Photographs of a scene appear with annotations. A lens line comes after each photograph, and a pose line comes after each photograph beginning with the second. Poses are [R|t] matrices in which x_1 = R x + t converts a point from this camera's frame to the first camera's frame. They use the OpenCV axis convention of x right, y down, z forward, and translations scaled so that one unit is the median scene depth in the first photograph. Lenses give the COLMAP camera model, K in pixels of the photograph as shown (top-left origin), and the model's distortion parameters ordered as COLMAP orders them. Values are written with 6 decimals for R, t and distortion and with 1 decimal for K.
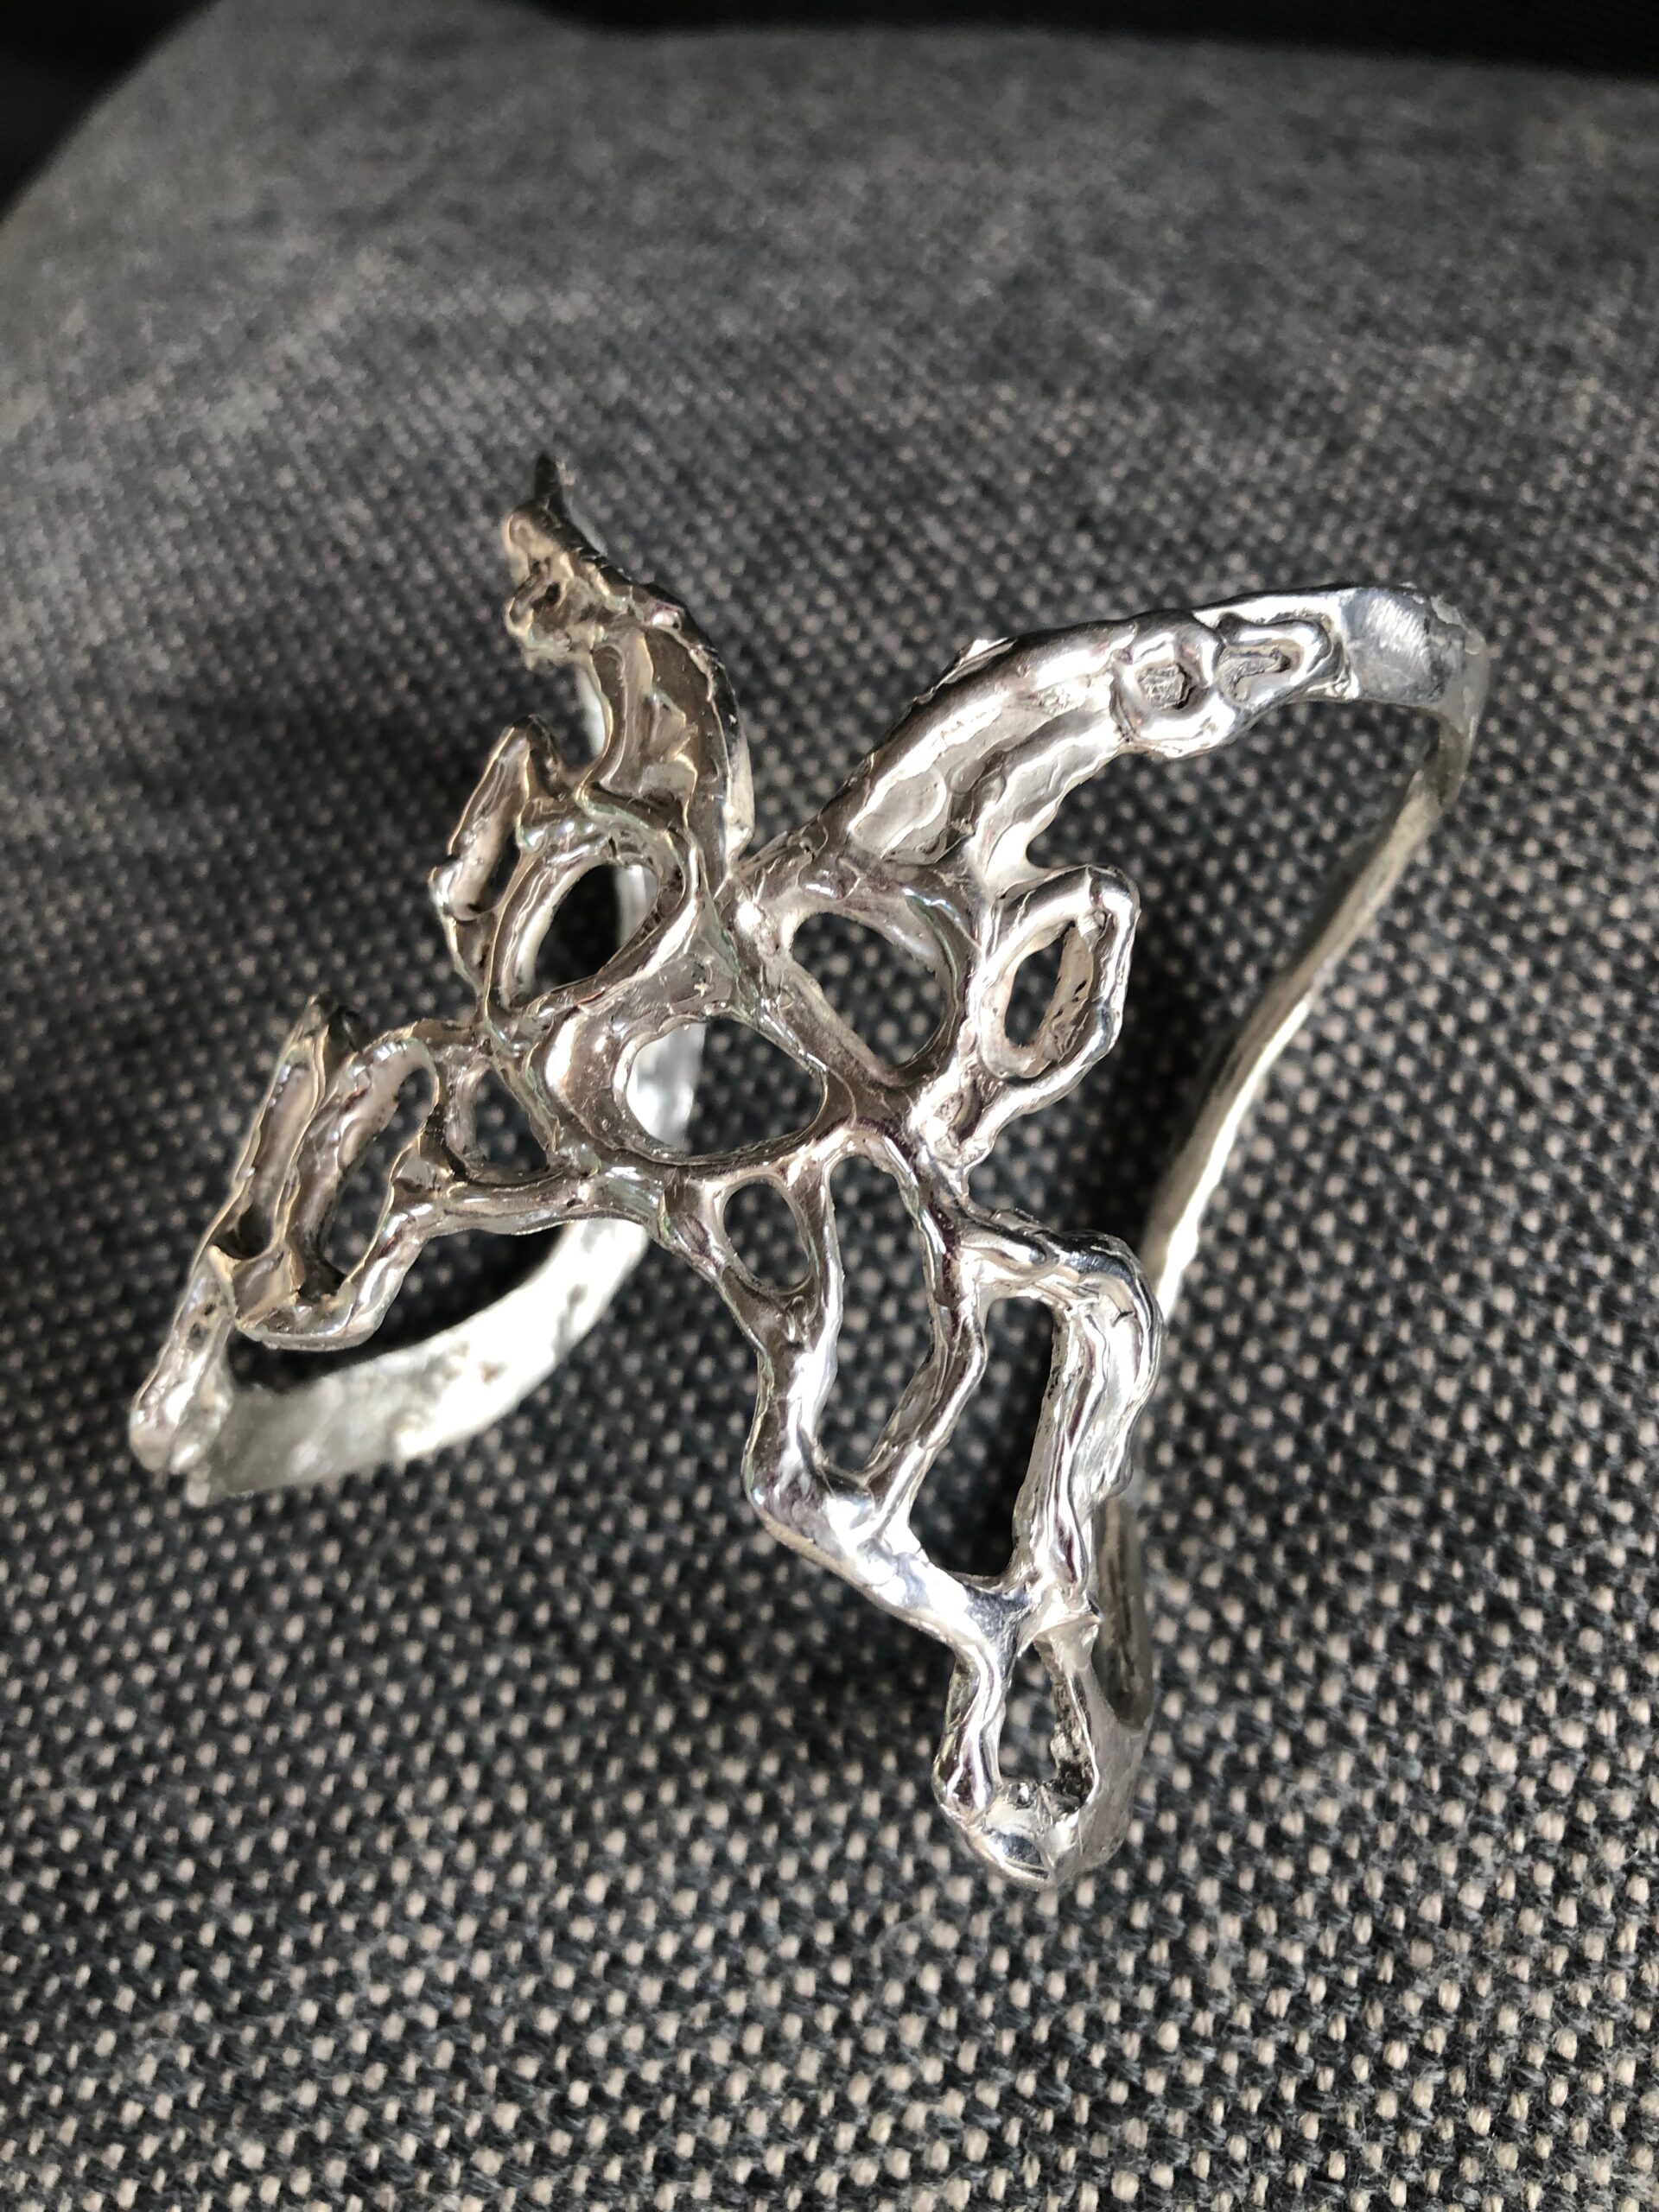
lens RADIAL K [[1801.8, 0, 829.9], [0, 1801.8, 1053.5], [0, 0, 1]] dist [-0.080720, 0.064051]
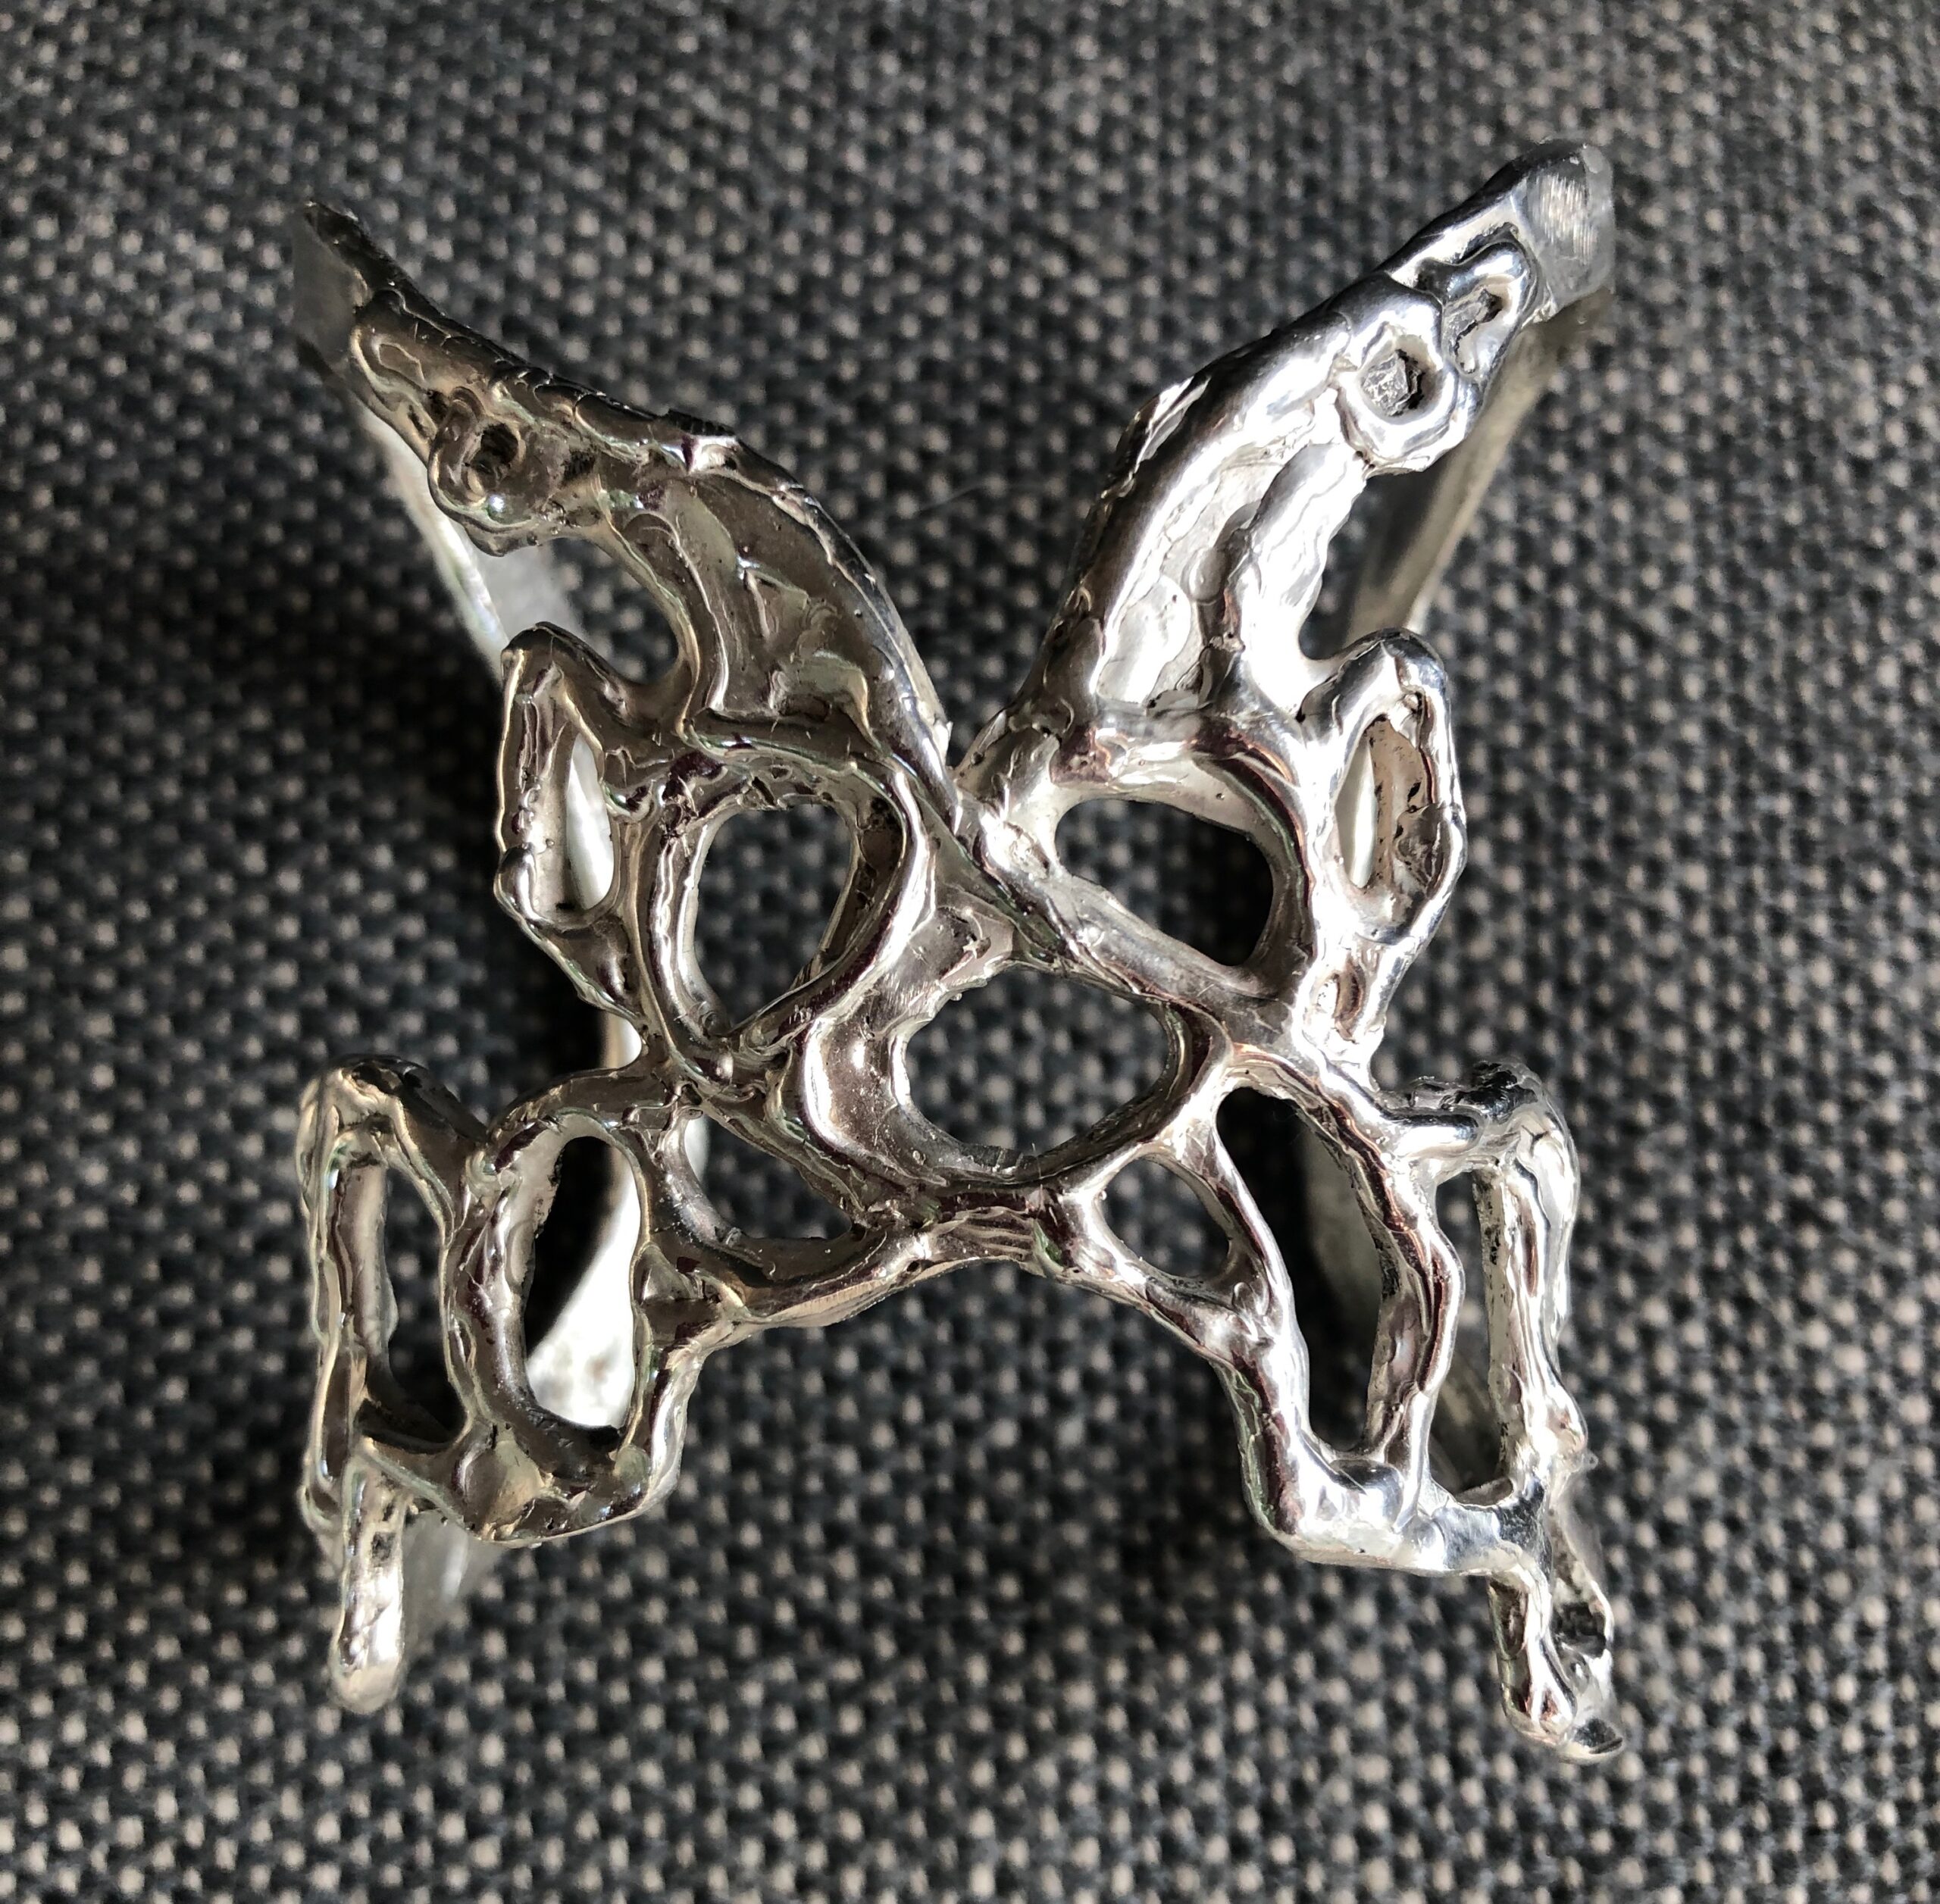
lens RADIAL K [[2111.5, 0, 970.0], [0, 2111.5, 952.0], [0, 0, 1]] dist [-0.052743, -0.002269]
pose [[0.915550, -0.336469, 0.220354, -0.208915], [0.282533, 0.927957, 0.243044, -0.195423], [-0.286256, -0.160262, 0.944655, 0.117182]]
